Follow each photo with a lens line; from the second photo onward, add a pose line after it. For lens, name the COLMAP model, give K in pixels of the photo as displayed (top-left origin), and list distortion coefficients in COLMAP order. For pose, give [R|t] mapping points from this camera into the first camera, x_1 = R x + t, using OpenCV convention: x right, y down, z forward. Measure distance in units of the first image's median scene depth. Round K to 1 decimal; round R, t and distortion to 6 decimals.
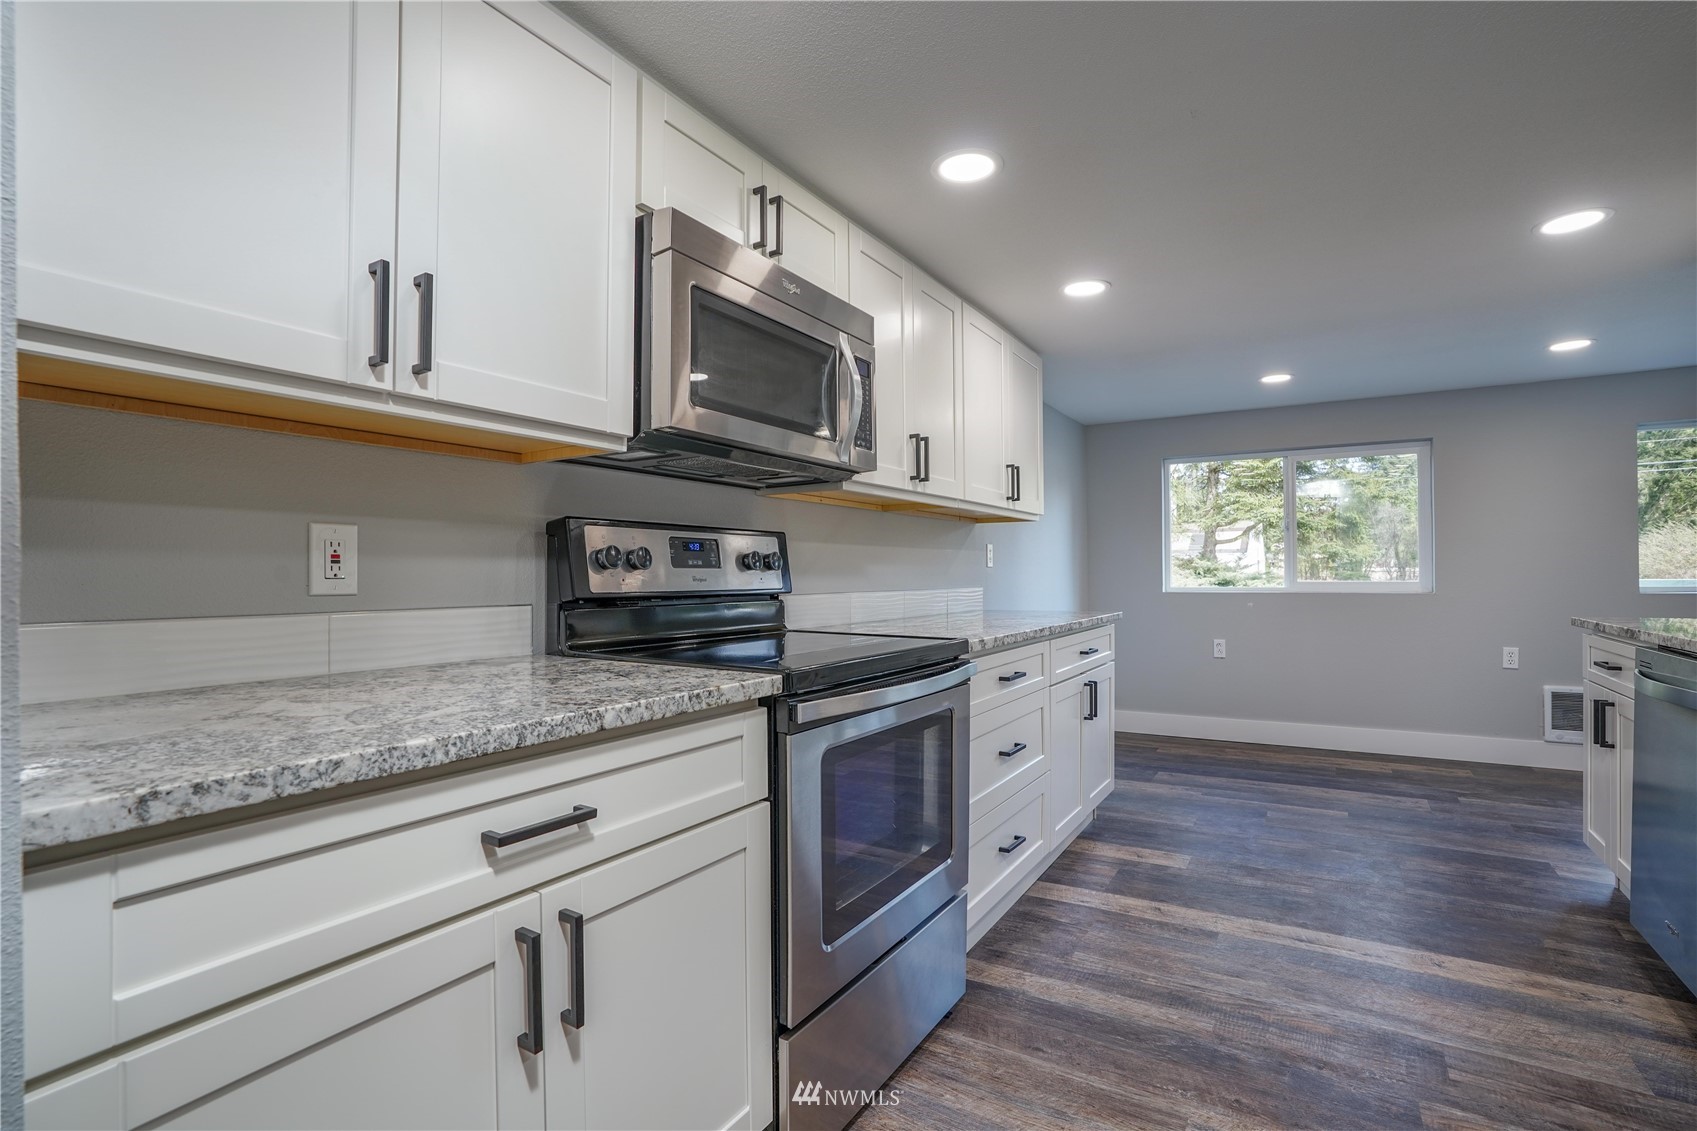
lens RADIAL K [[785.4, 0, 854.5], [0, 785.4, 570.4], [0, 0, 1]] dist [-0.065254, 0.024966]
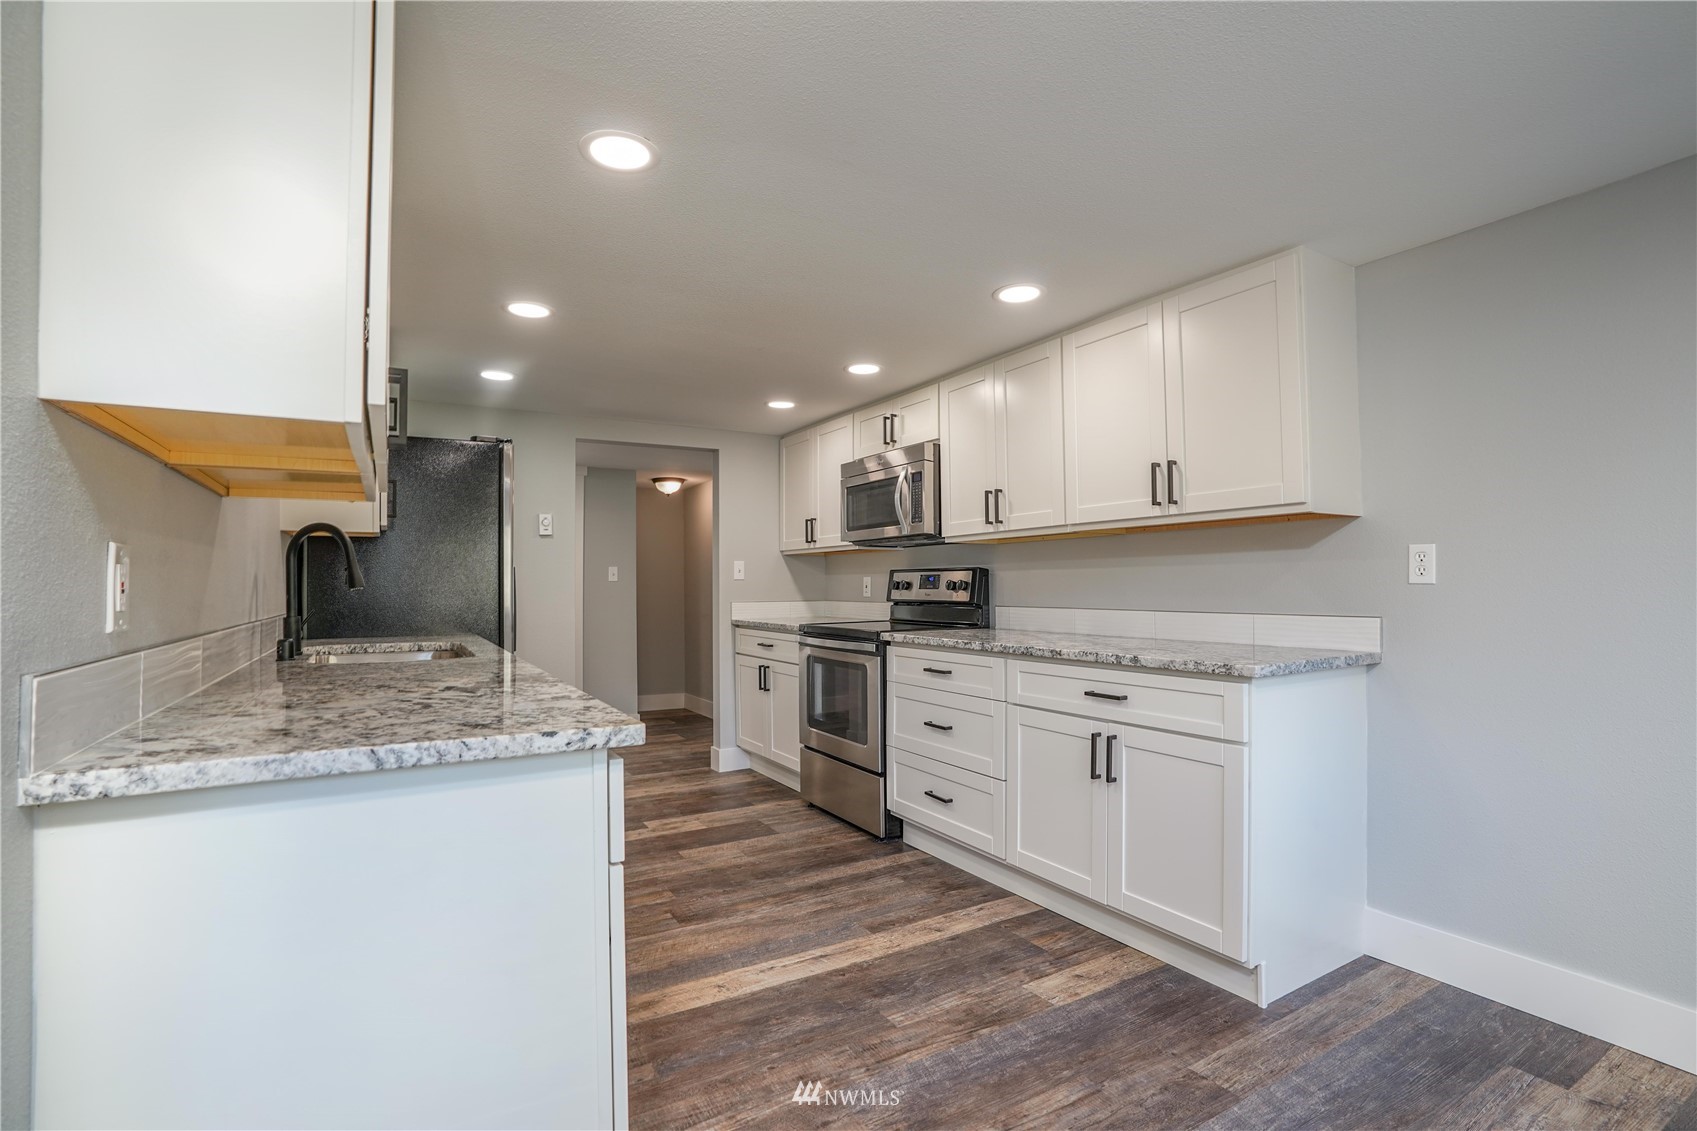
lens RADIAL K [[785.4, 0, 851.6], [0, 785.4, 573.2], [0, 0, 1]] dist [-0.065254, 0.024966]
pose [[-0.460439, -0.007880, -0.887656, 1.642793], [0.010837, 0.999836, -0.014497, -0.017022], [0.887625, -0.016294, -0.460279, 1.670251]]
